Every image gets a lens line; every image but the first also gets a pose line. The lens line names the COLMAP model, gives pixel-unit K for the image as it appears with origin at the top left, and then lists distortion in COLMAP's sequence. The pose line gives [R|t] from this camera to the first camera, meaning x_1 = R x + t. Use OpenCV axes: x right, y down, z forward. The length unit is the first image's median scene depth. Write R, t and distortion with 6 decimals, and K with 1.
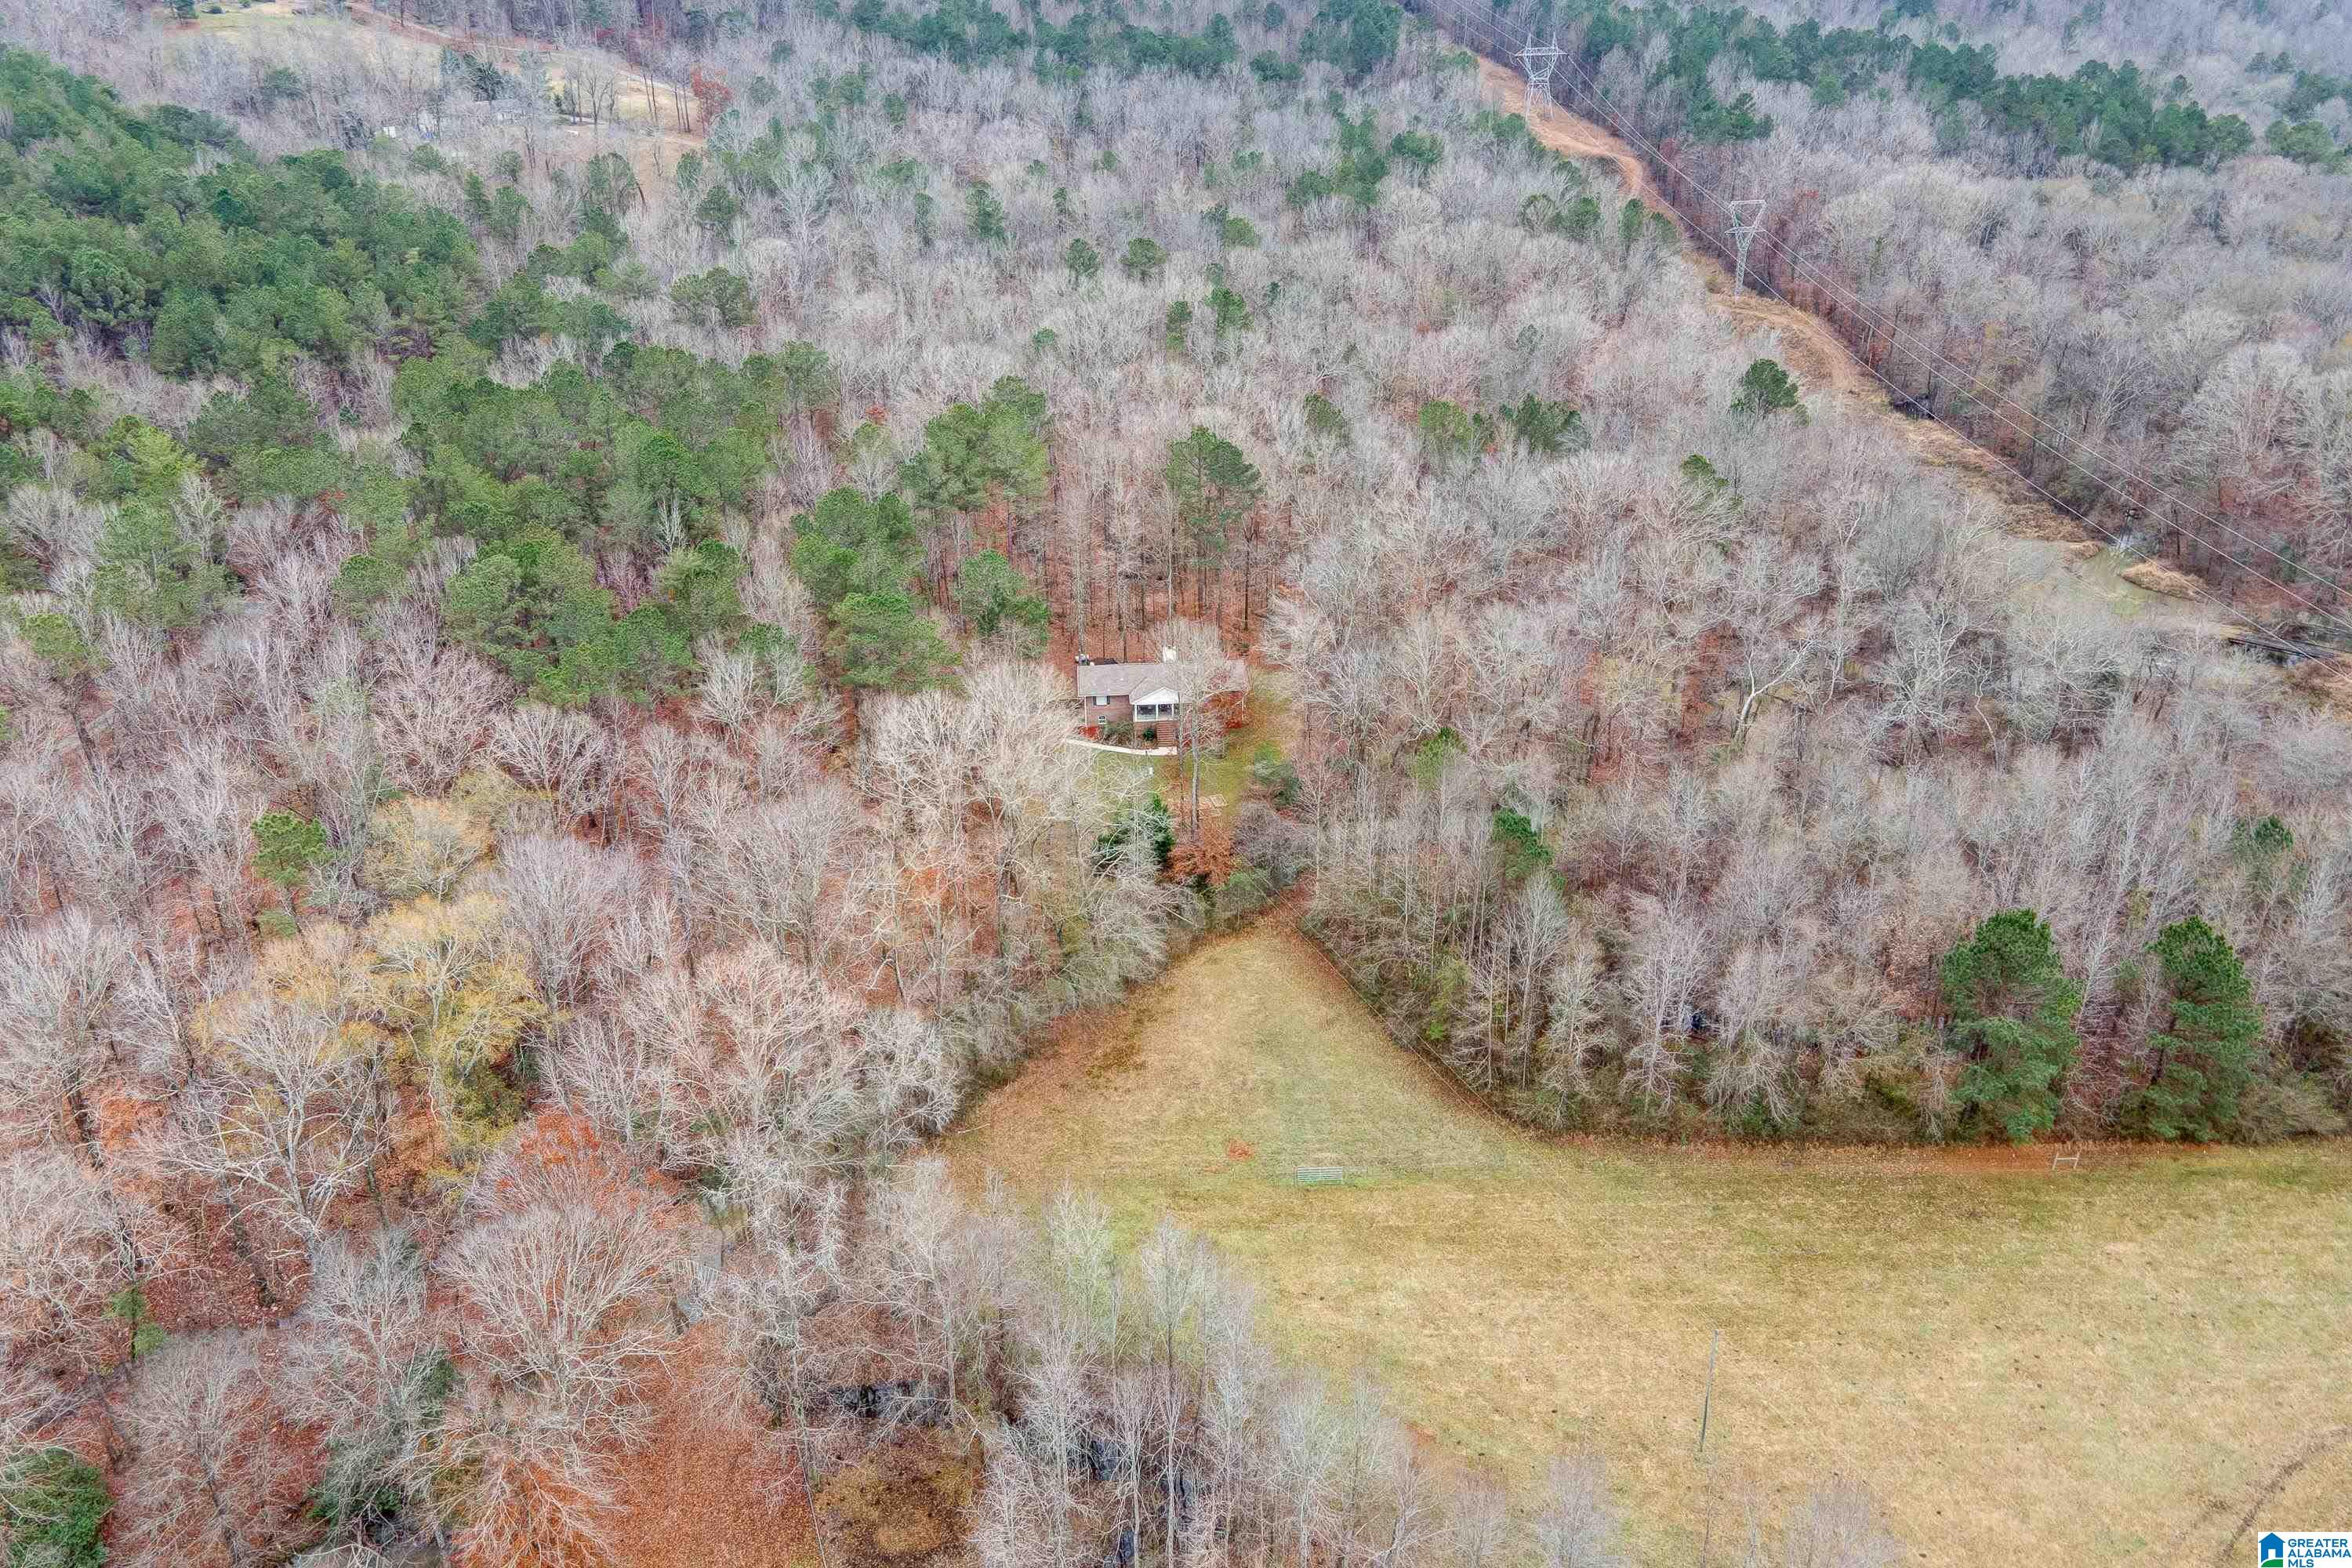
lens RADIAL K [[1680.4, 0, 1176.0], [0, 1680.4, 784.0], [0, 0, 1]] dist [0.041779, -0.002256]
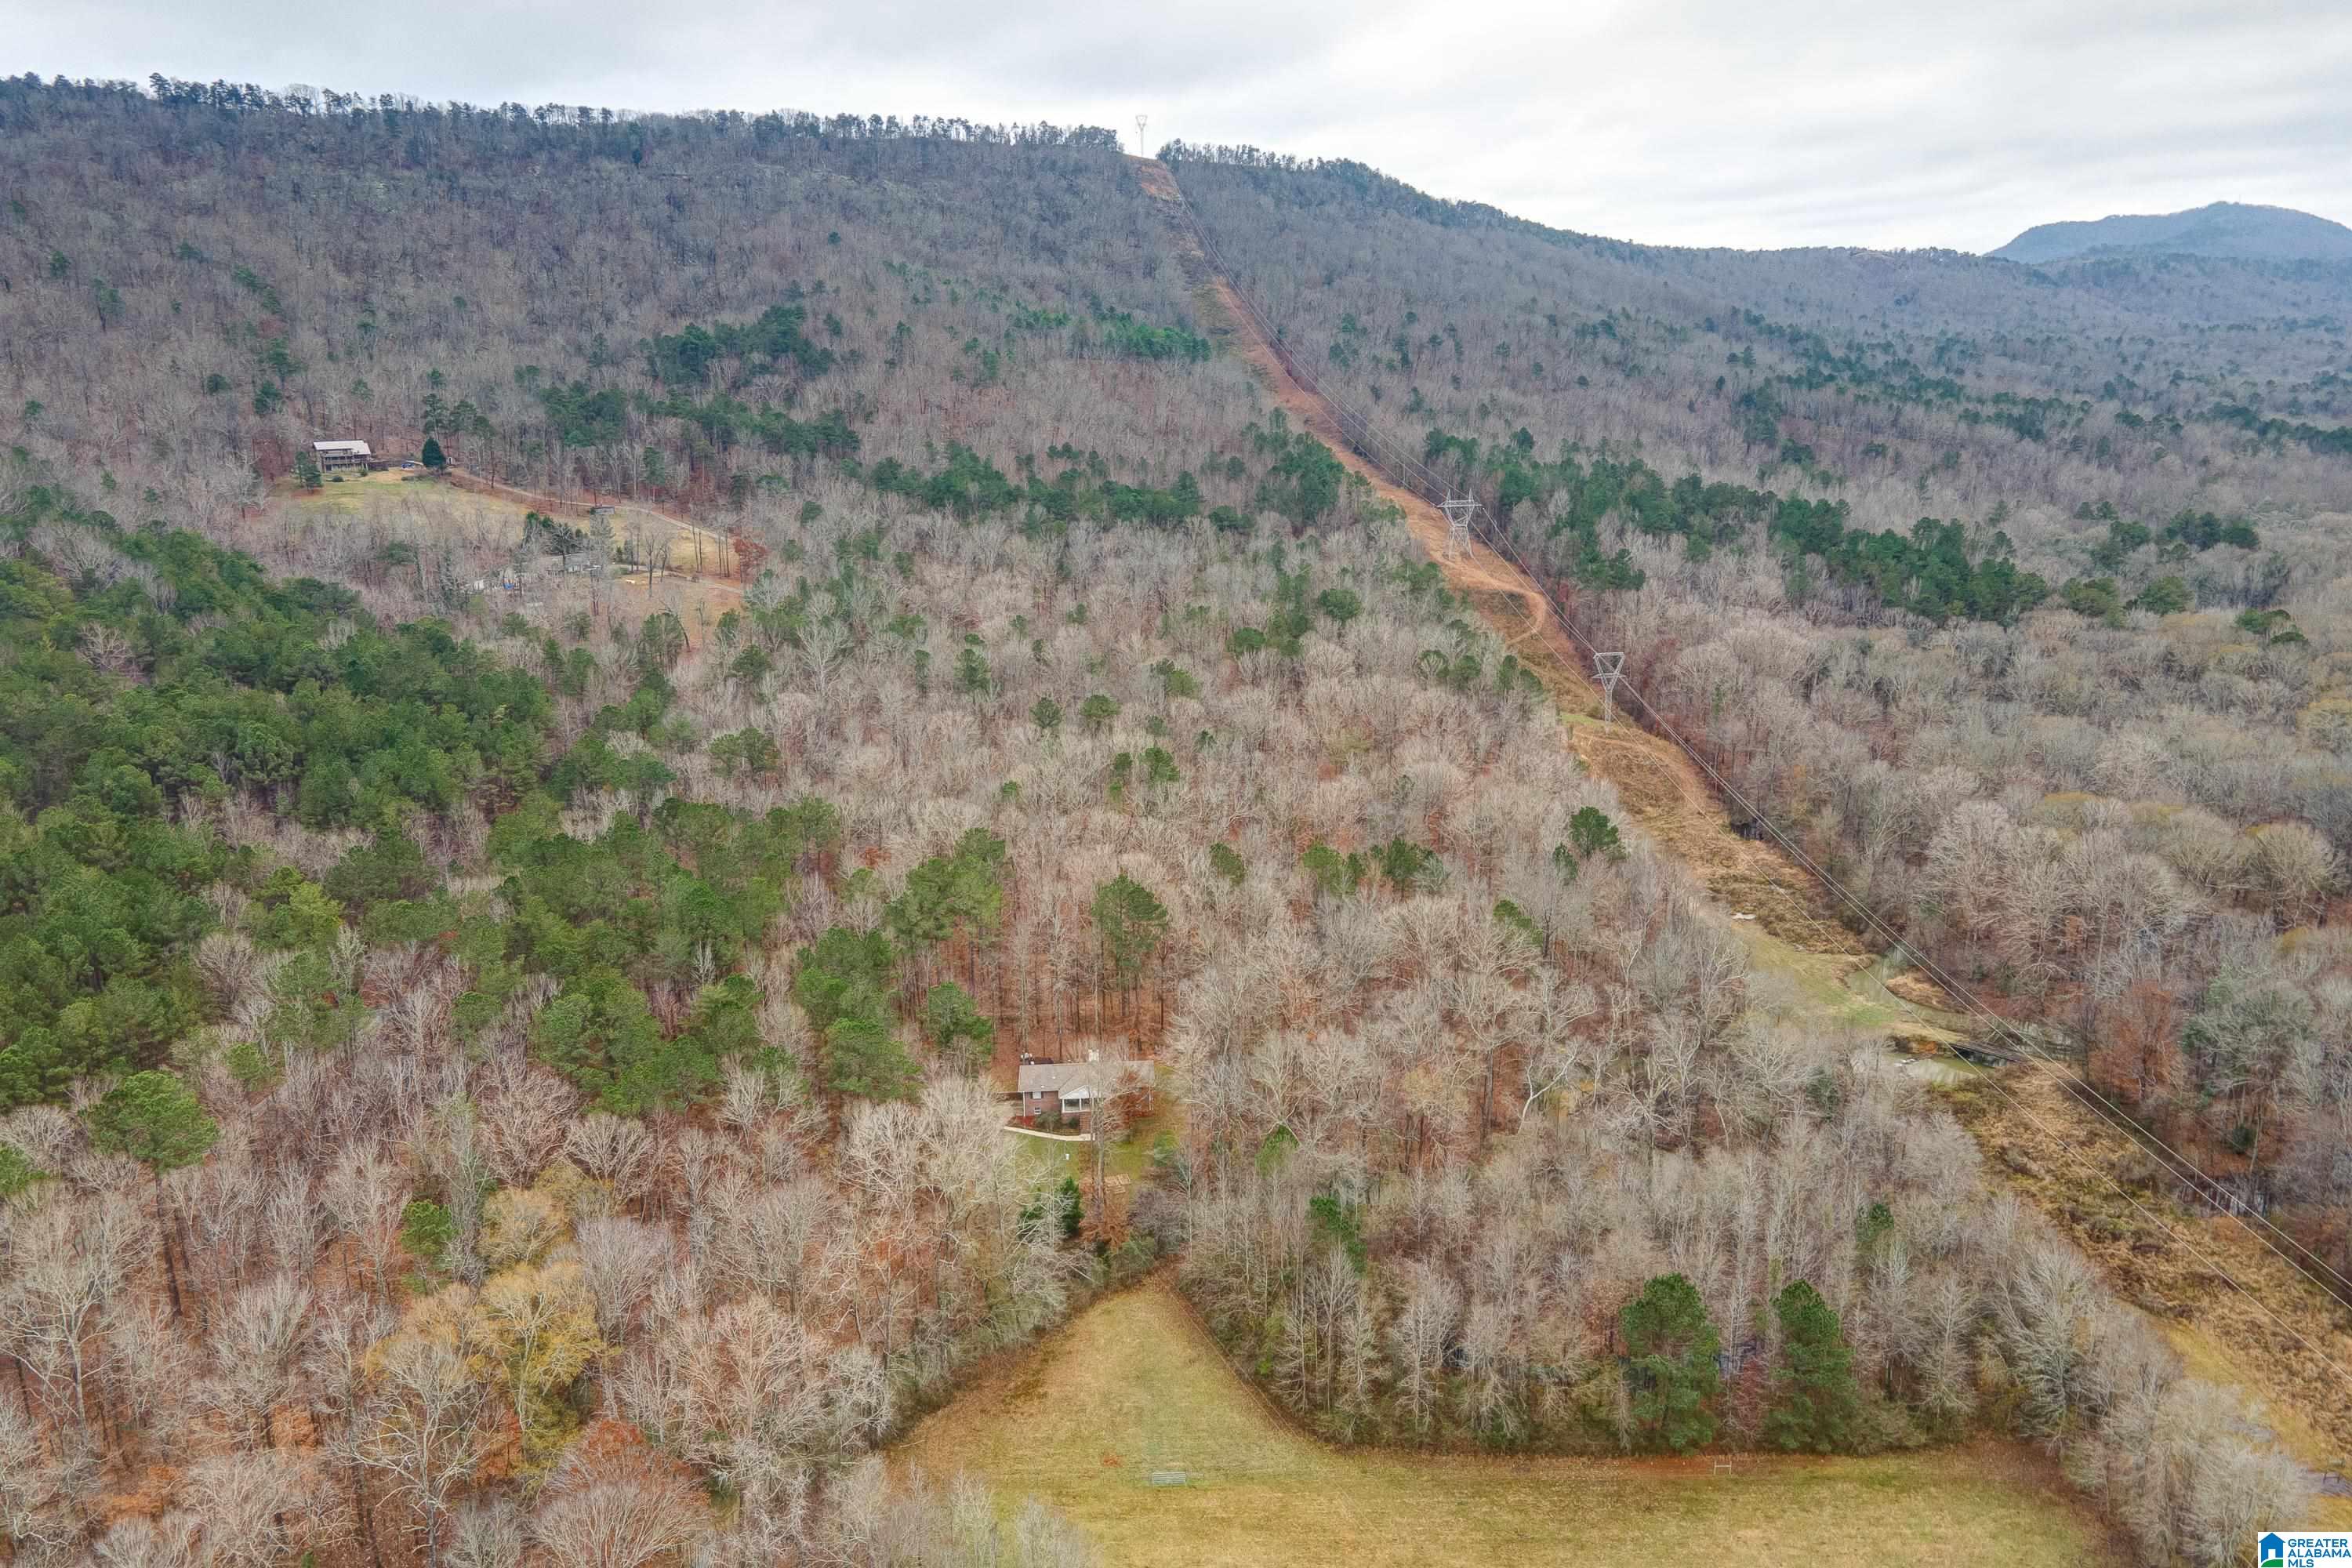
lens RADIAL K [[1694.6, 0, 1176.0], [0, 1694.6, 784.0], [0, 0, 1]] dist [0.031894, 0.001293]
pose [[0.999988, 0.000044, -0.004799, 0.063784], [-0.000994, 0.980138, -0.198316, -0.025891], [0.004695, 0.198318, 0.980126, -0.280917]]
